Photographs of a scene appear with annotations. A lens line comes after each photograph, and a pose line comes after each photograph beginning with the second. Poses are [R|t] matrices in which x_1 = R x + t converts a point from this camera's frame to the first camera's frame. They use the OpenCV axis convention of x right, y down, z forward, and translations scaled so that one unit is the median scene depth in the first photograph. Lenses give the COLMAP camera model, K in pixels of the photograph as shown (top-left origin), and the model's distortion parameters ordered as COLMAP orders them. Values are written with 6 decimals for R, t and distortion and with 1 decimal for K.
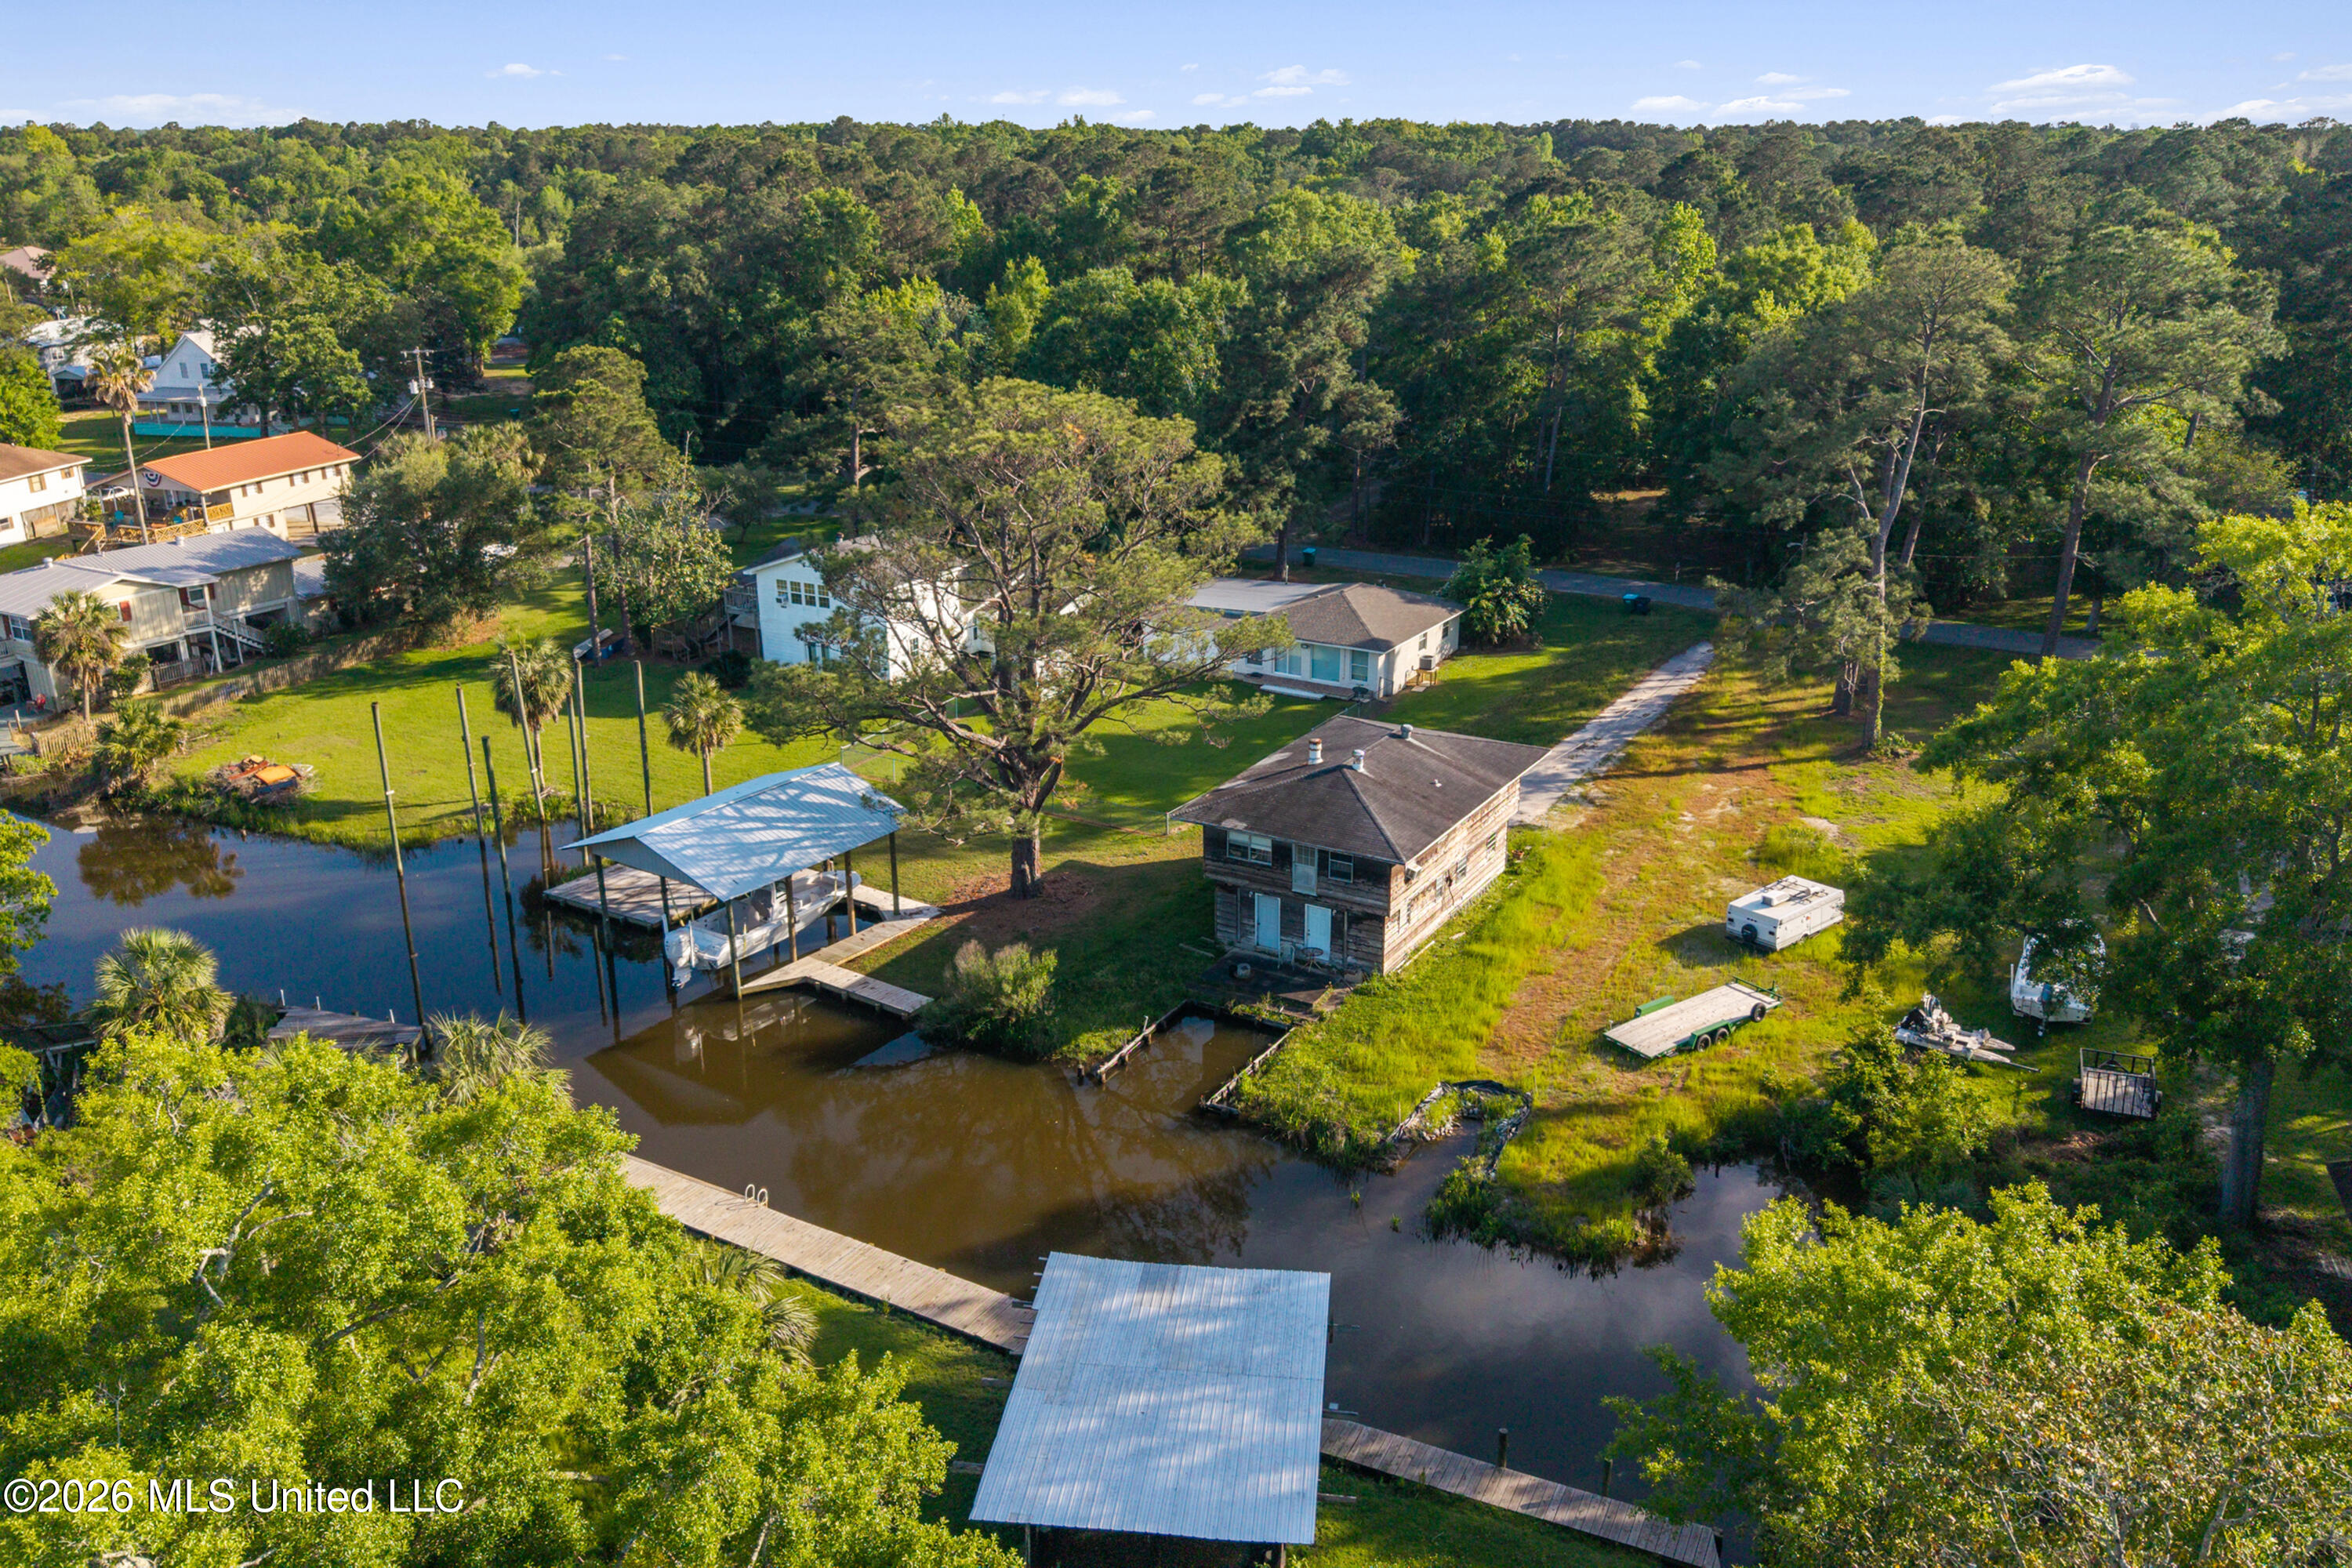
lens RADIAL K [[1851.0, 0, 1176.0], [0, 1851.0, 784.0], [0, 0, 1]] dist [0.136062, -0.262365]
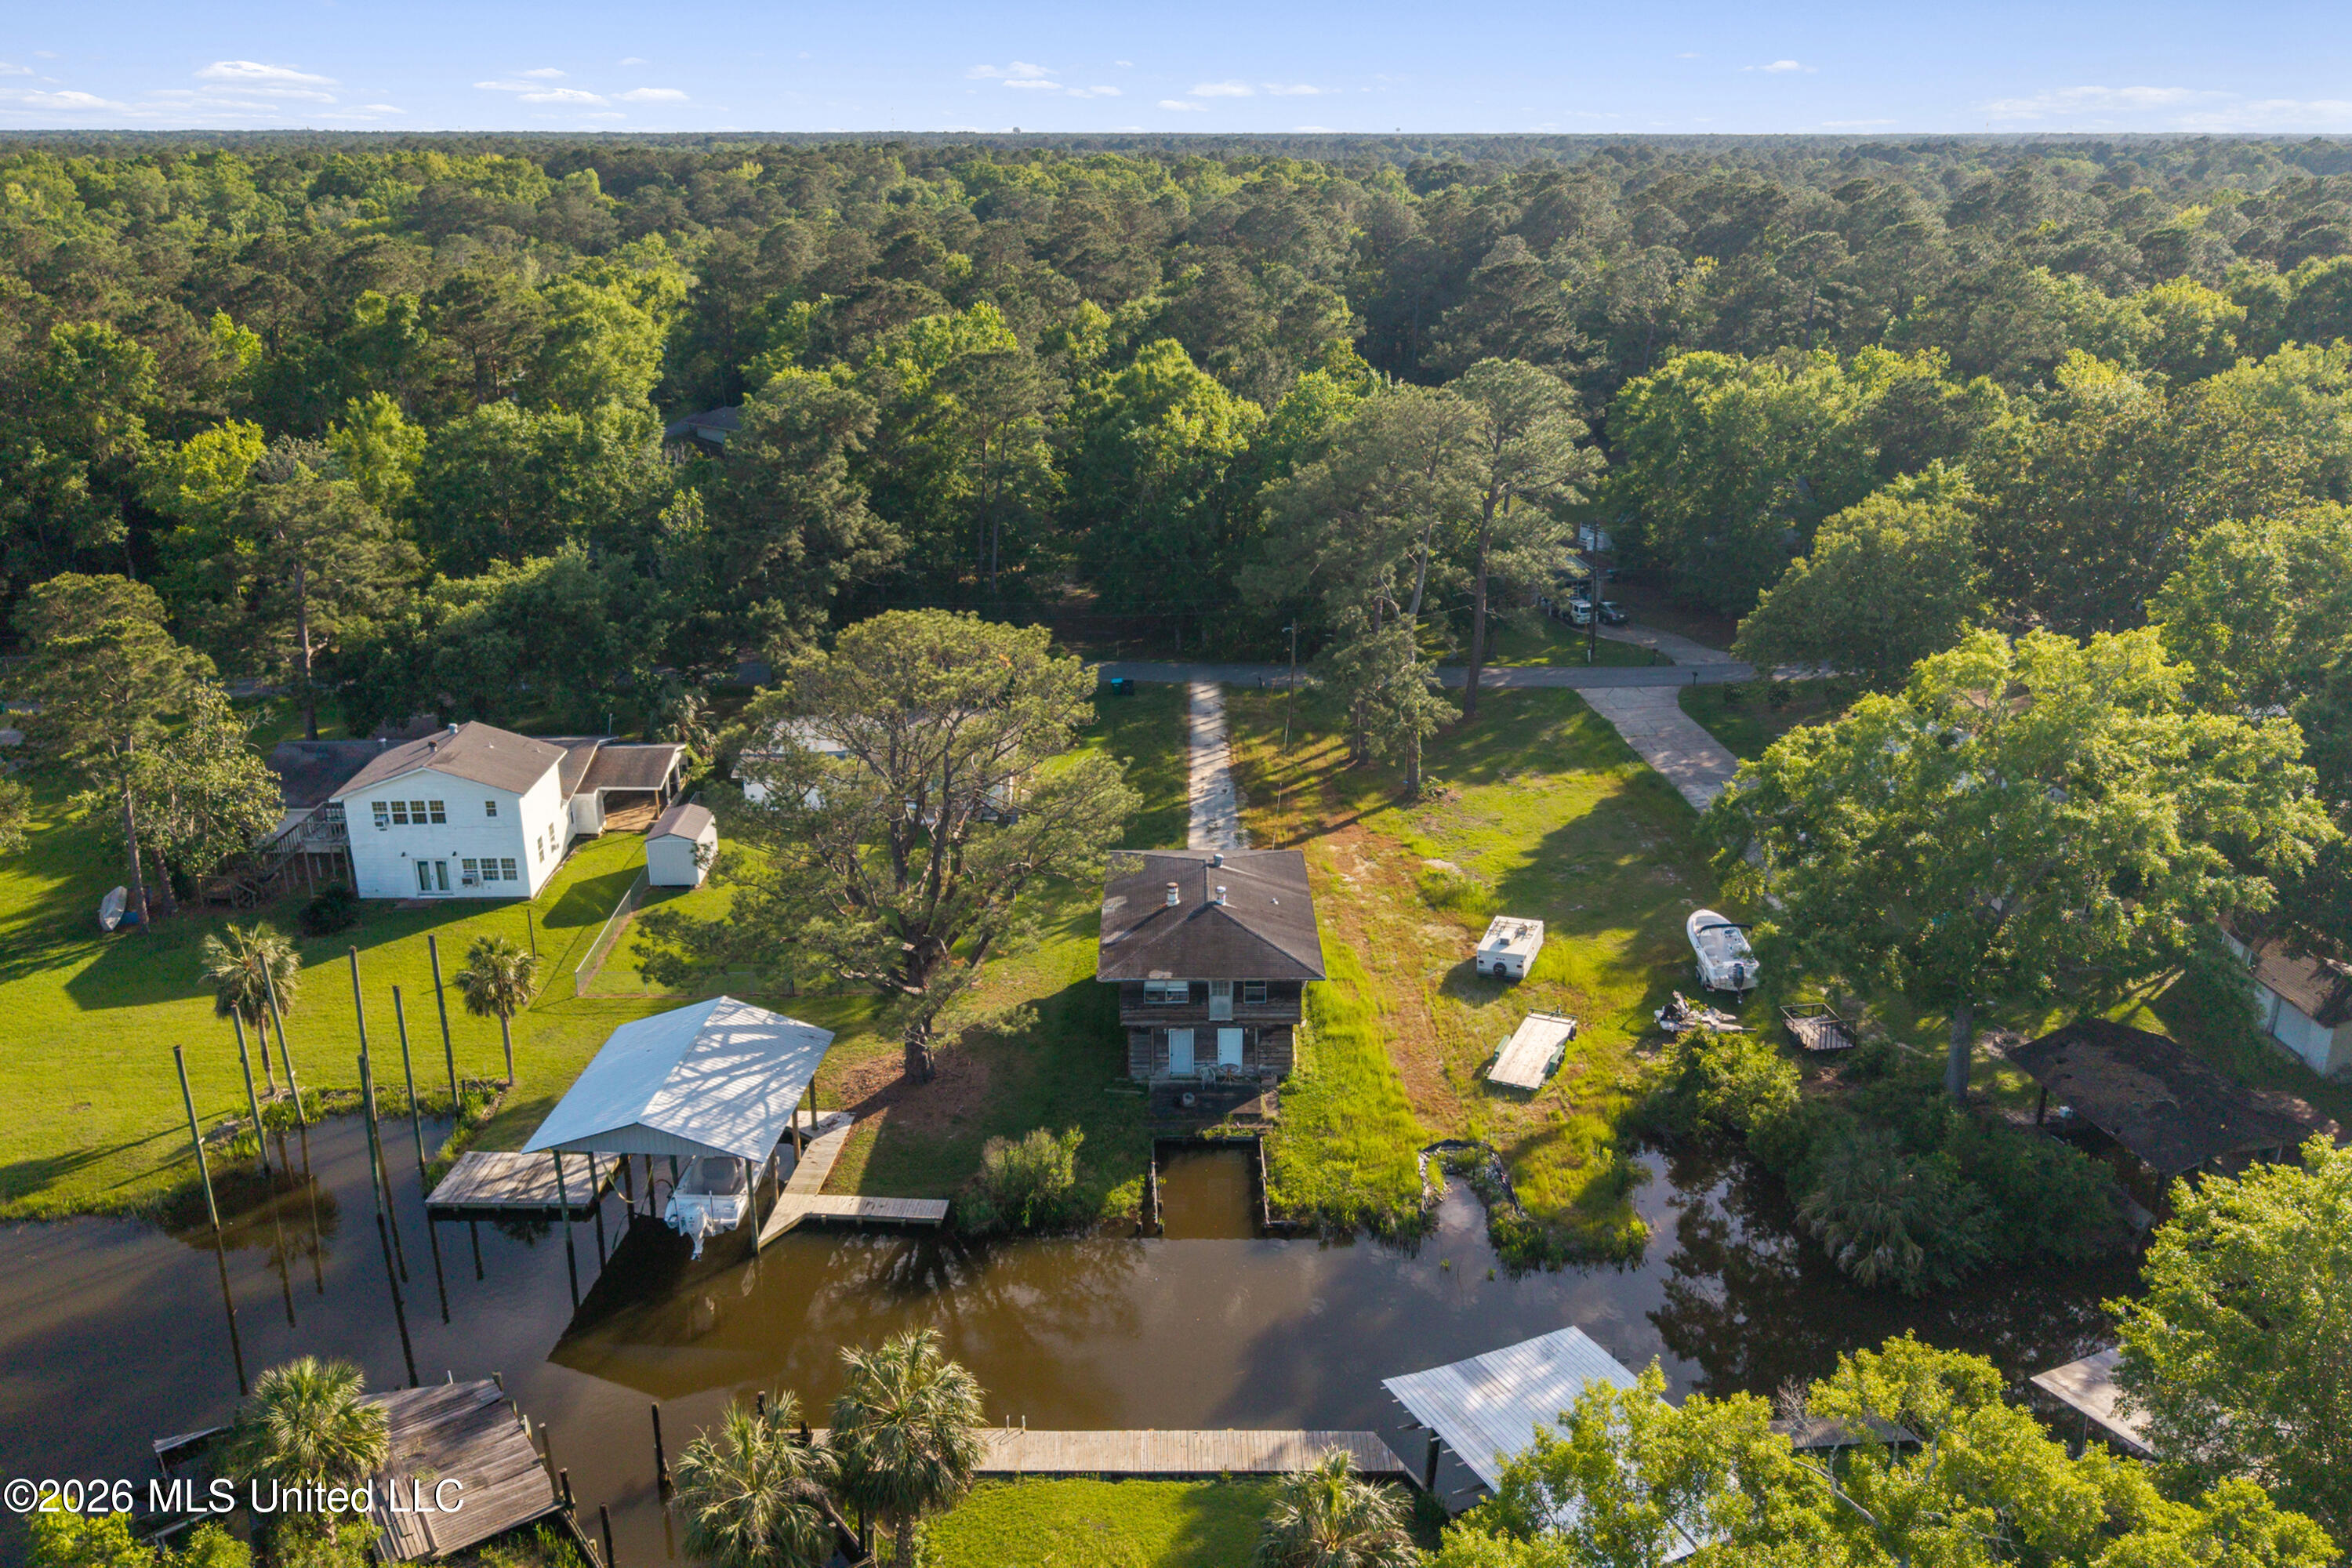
lens RADIAL K [[1851.0, 0, 1176.0], [0, 1851.0, 784.0], [0, 0, 1]] dist [0.136062, -0.262365]
pose [[0.859467, -0.168749, 0.482535, -0.481894], [0.168055, 0.984748, 0.045048, -0.141459], [-0.482777, 0.042375, 0.874717, -0.007430]]
